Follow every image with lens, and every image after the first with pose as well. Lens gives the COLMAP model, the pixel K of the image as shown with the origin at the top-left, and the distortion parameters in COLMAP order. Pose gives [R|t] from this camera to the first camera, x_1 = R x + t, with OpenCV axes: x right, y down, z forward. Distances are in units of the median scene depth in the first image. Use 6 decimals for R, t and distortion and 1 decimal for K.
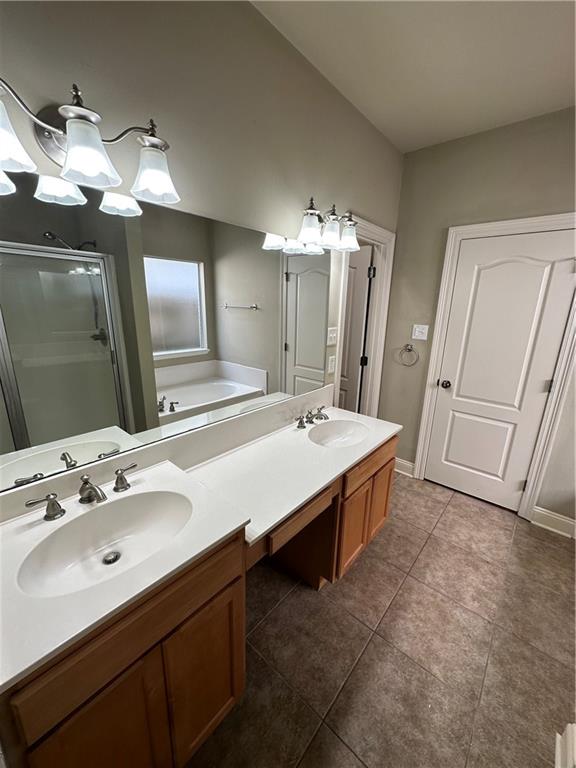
lens RADIAL K [[307.9, 0, 285.9], [0, 307.9, 381.5], [0, 0, 1]] dist [0.000918, 0.000152]
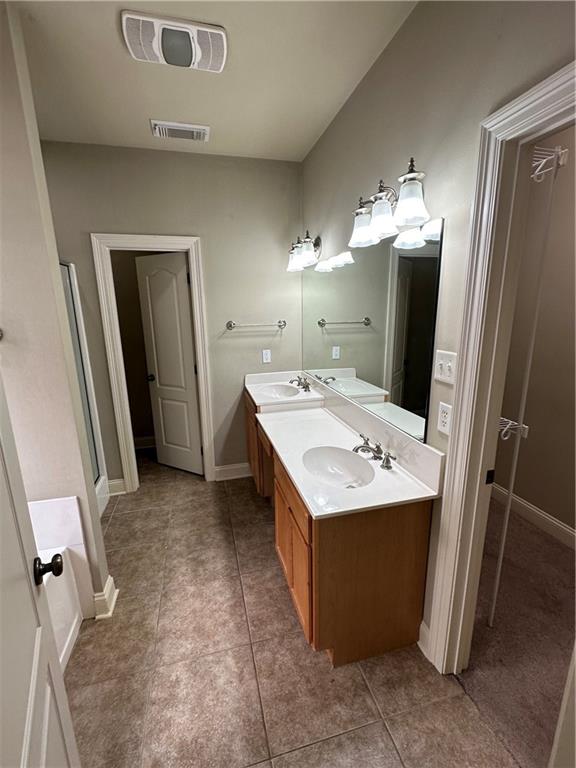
lens RADIAL K [[339.3, 0, 286.9], [0, 339.3, 386.0], [0, 0, 1]] dist [-0.000067, 0.000195]
pose [[-0.564101, 0.176175, -0.806693, 1.050792], [-0.209622, 0.914410, 0.346283, -0.345099], [0.798655, 0.364440, -0.478889, 1.409731]]
